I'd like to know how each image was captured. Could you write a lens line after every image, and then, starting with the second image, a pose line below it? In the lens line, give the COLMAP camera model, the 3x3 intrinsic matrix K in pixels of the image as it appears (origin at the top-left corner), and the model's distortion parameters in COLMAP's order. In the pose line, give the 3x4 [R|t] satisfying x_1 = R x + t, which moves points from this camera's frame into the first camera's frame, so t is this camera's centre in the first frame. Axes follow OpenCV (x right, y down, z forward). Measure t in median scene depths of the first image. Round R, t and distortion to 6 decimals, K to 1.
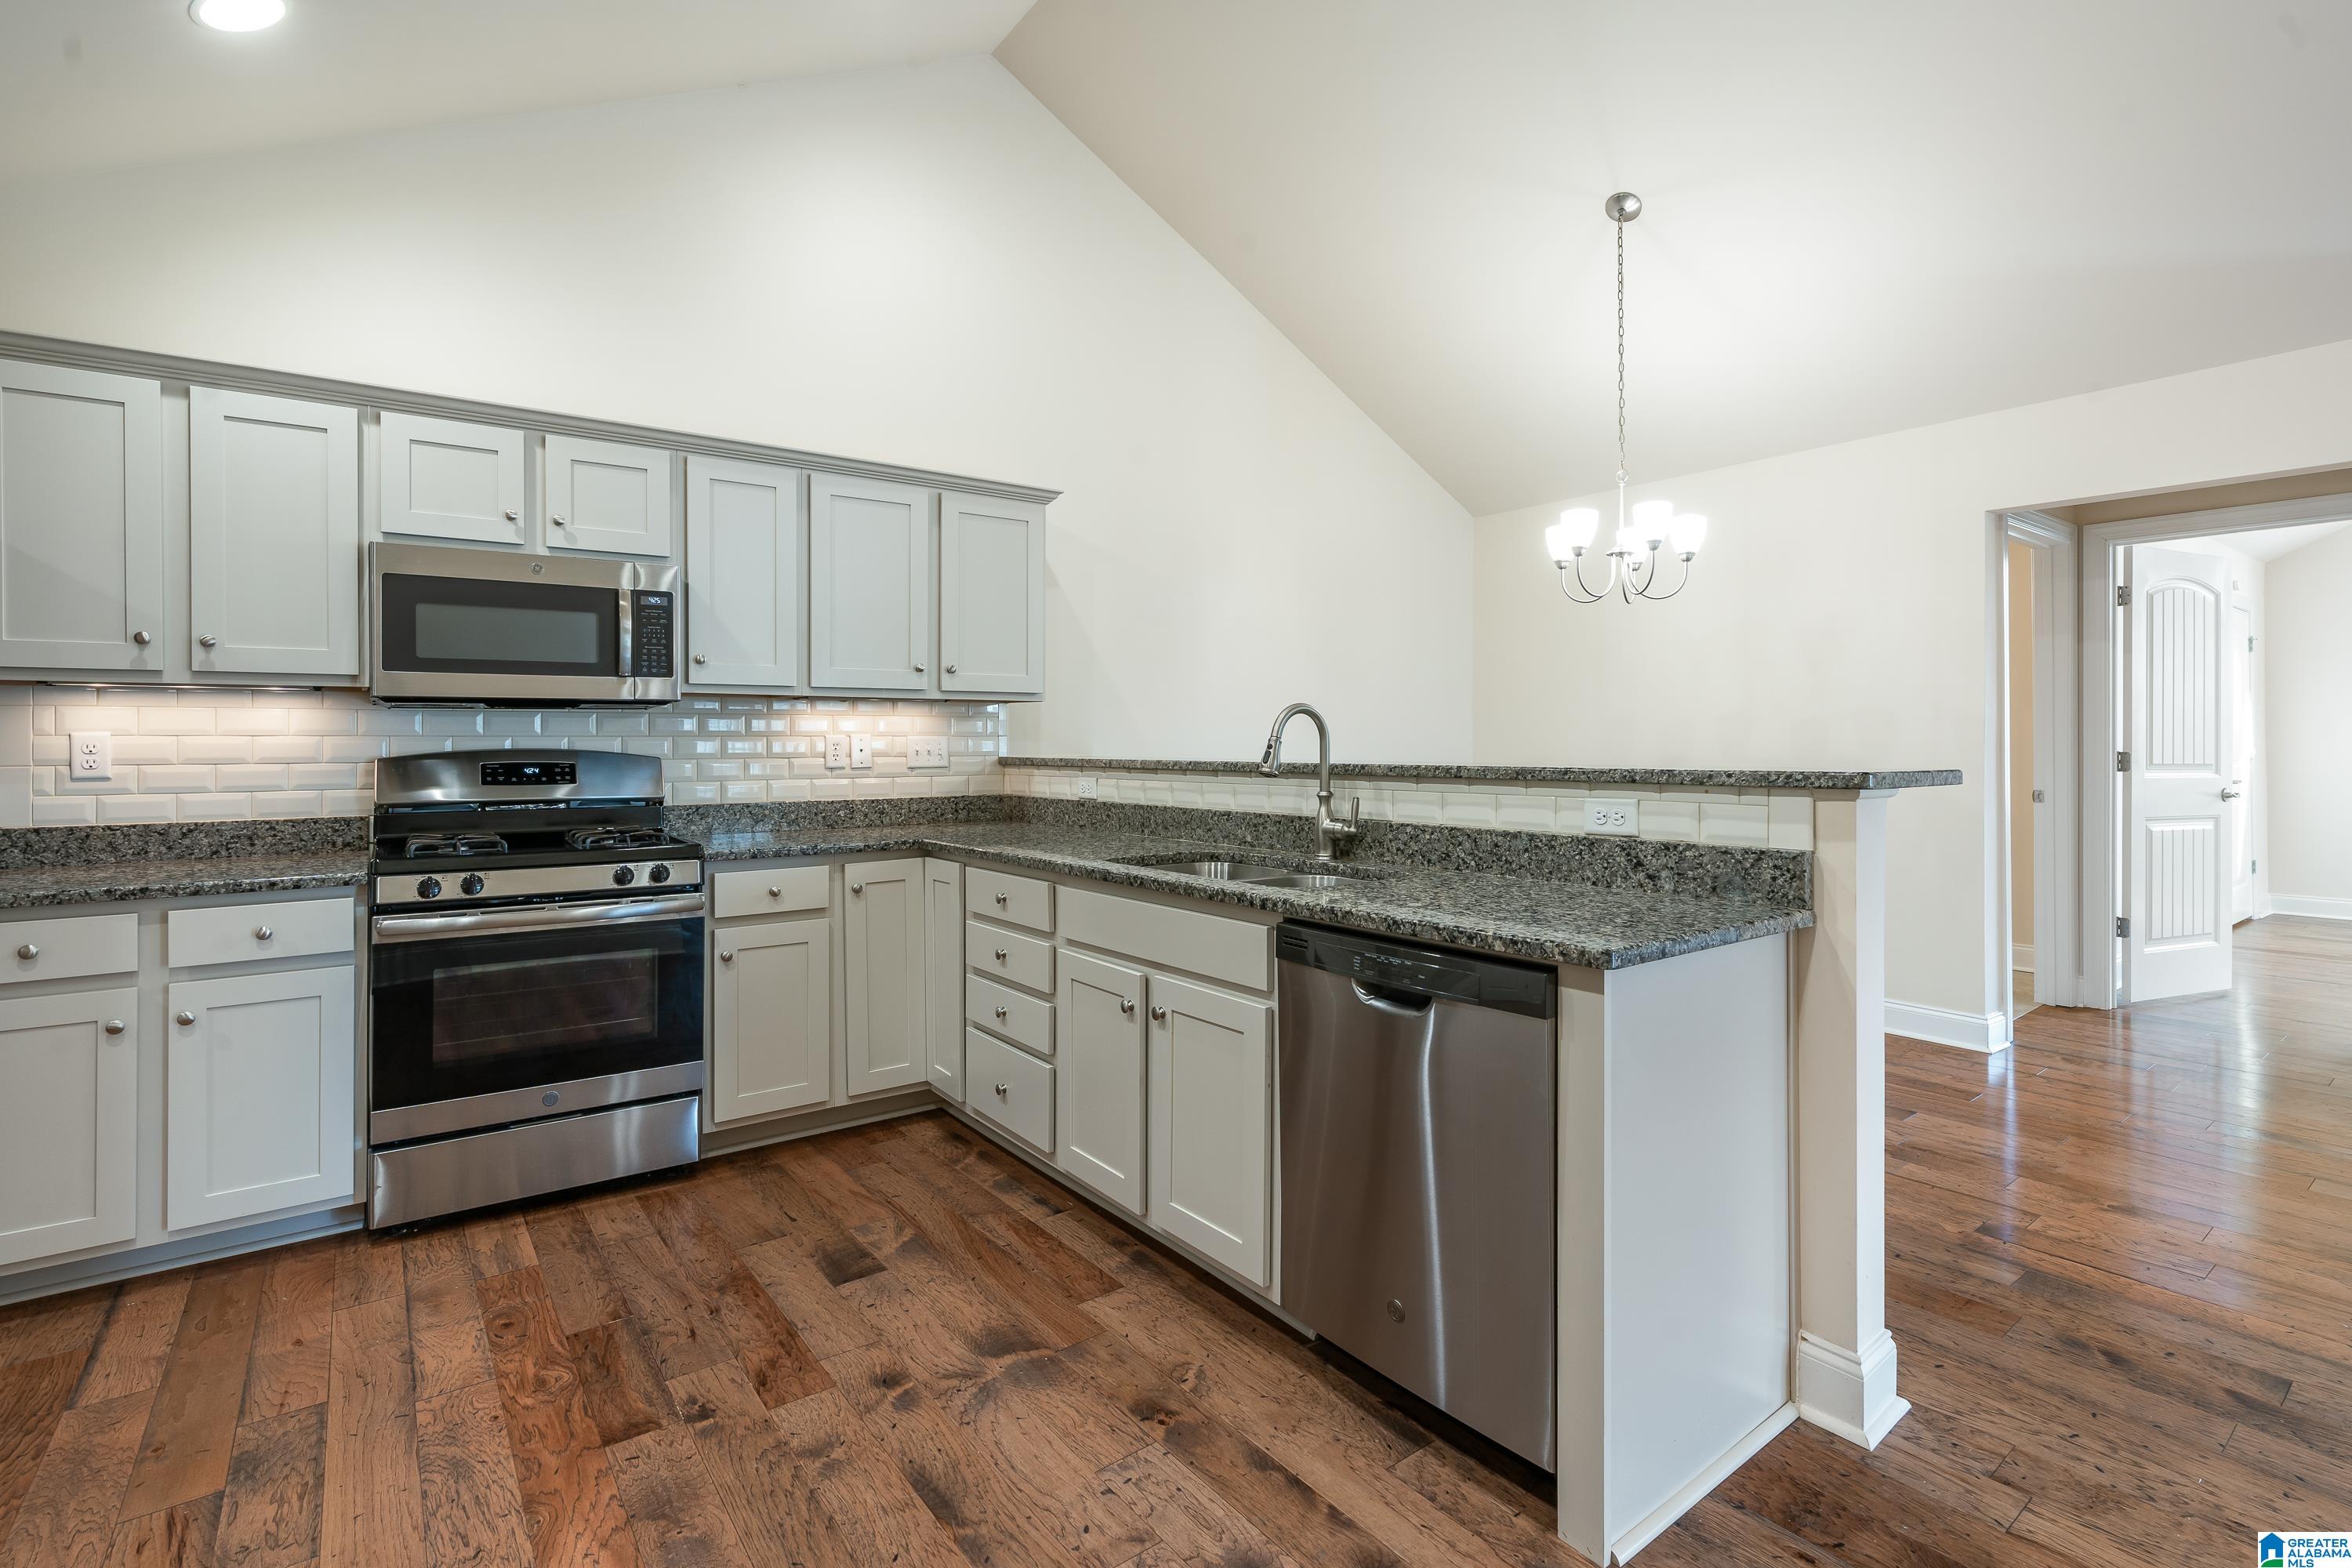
lens RADIAL K [[1079.3, 0, 1168.8], [0, 1079.3, 734.1], [0, 0, 1]] dist [-0.004076, 0.001750]
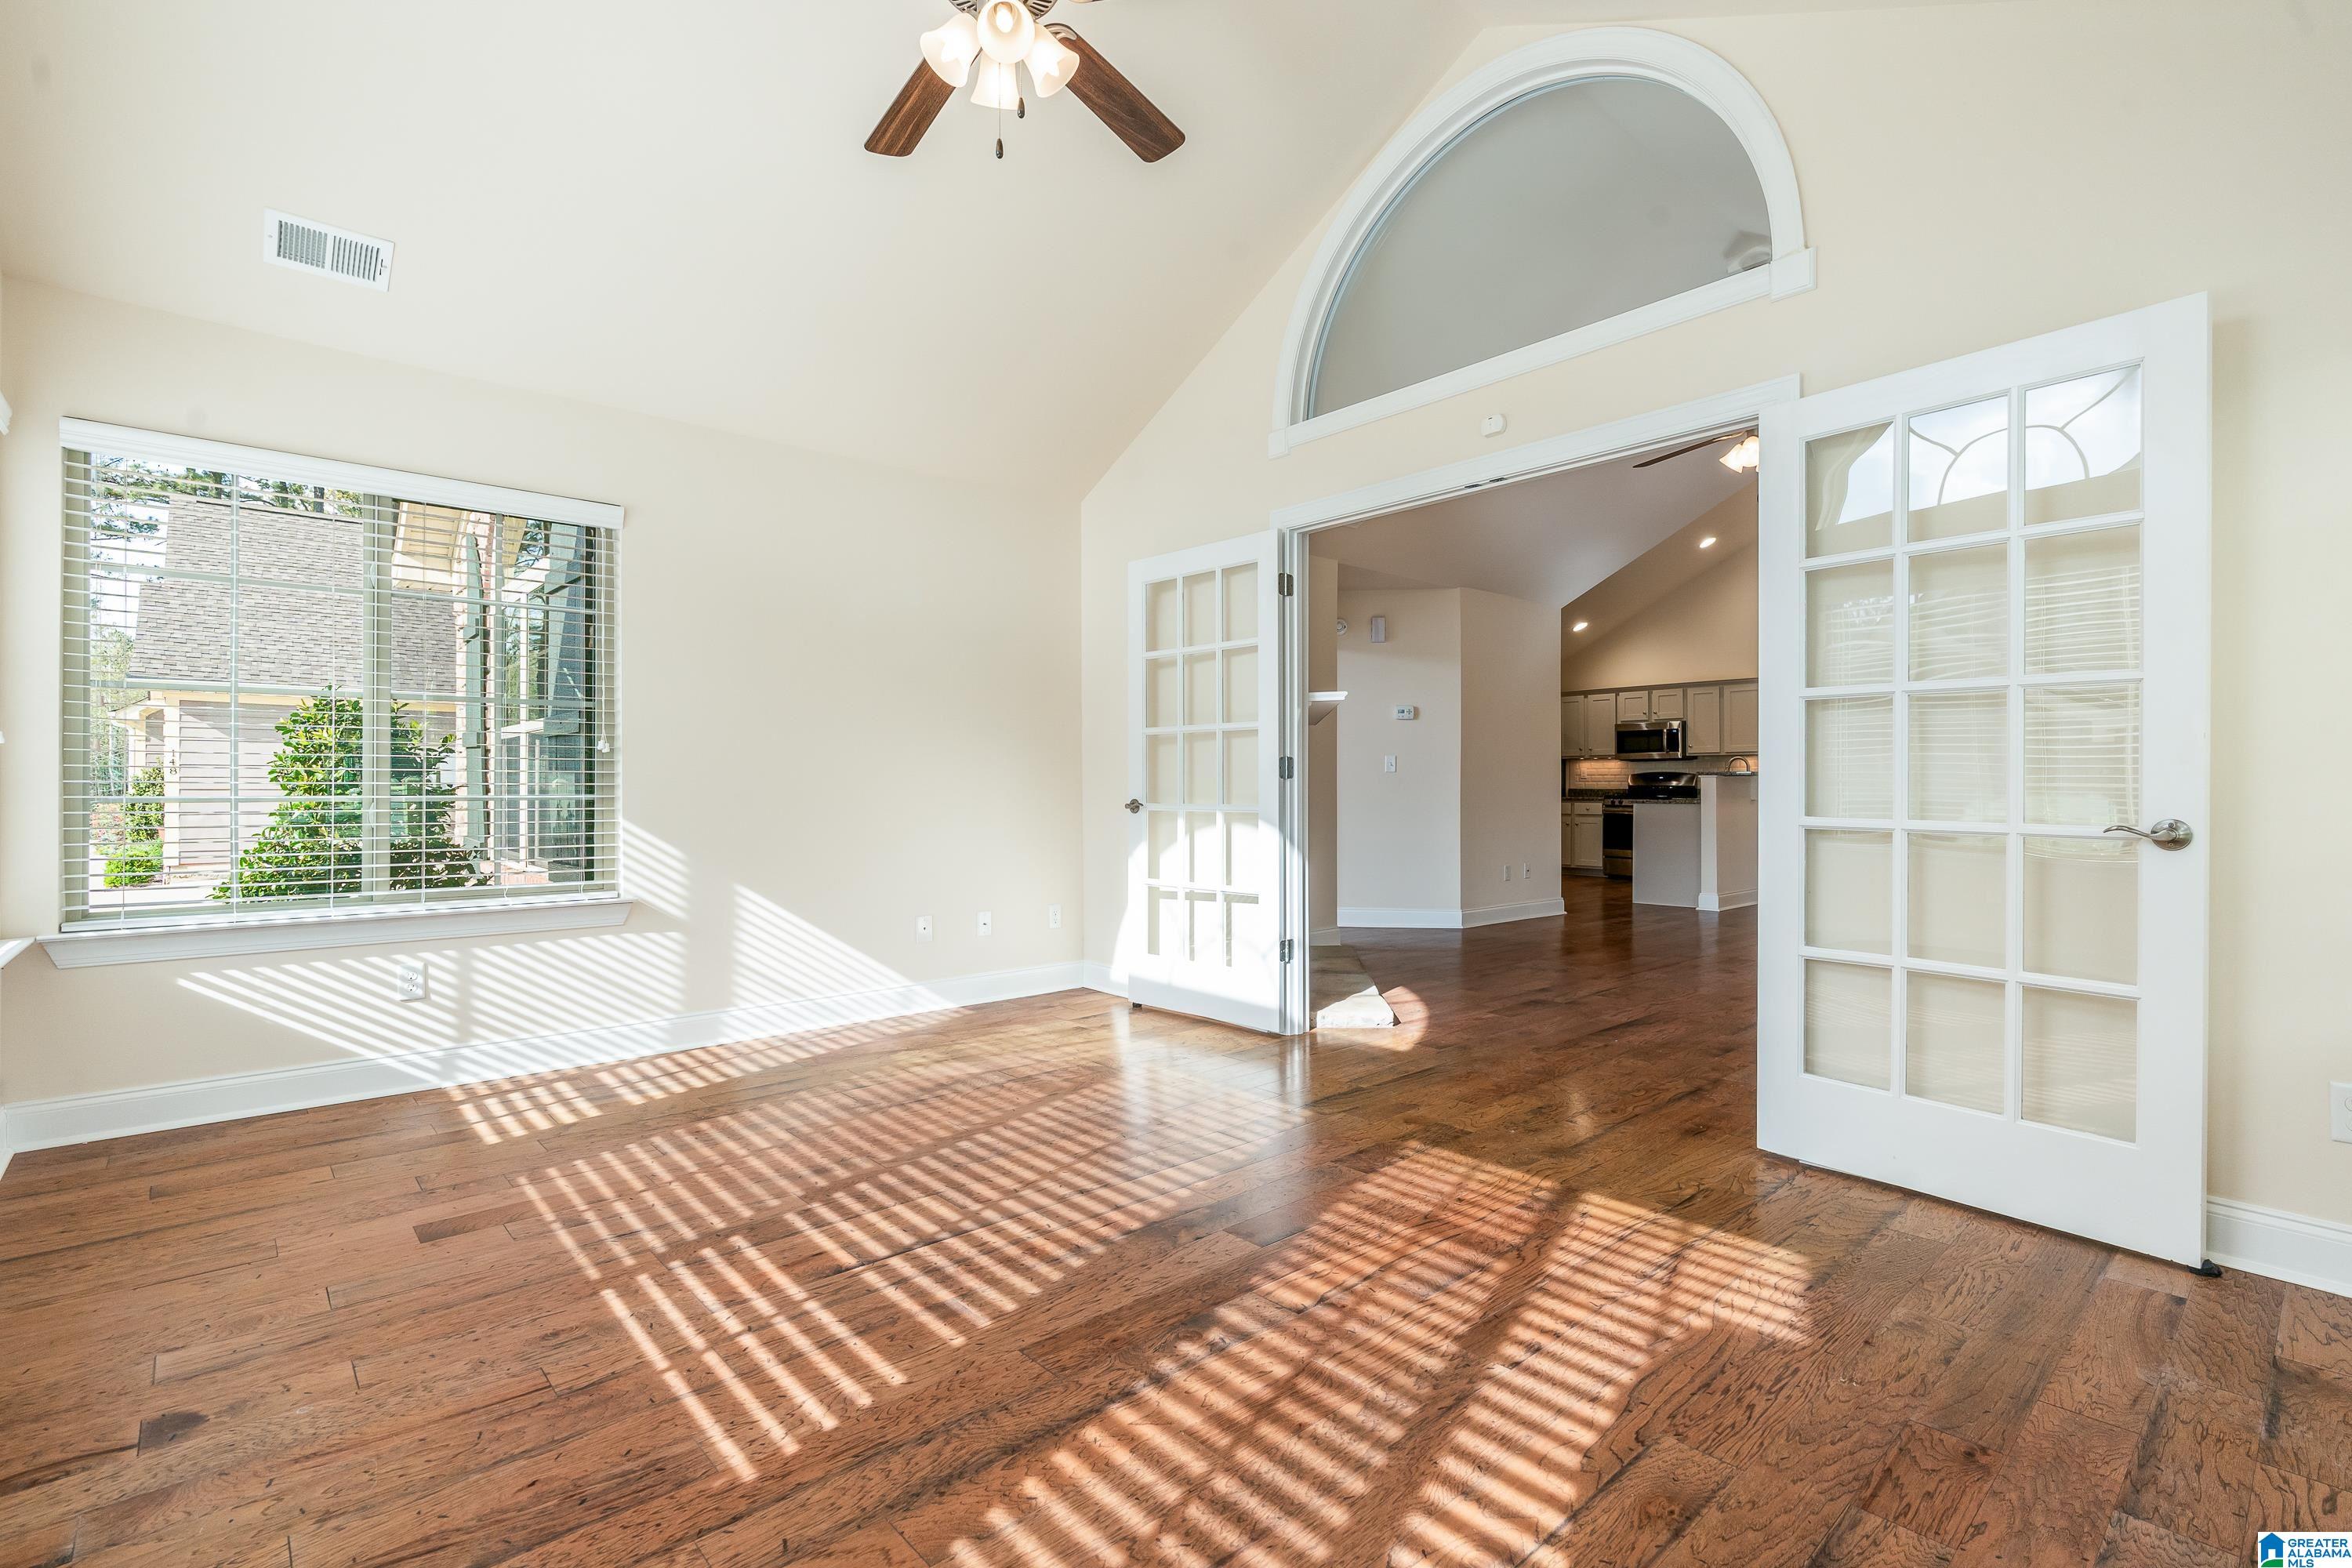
lens RADIAL K [[1079.3, 0, 1168.8], [0, 1079.3, 734.1], [0, 0, 1]] dist [-0.004076, 0.001750]
pose [[0.081614, -0.046606, -0.995574, 3.530452], [0.008599, 0.998902, -0.046057, 0.048665], [0.996627, -0.004802, 0.081925, -1.189144]]
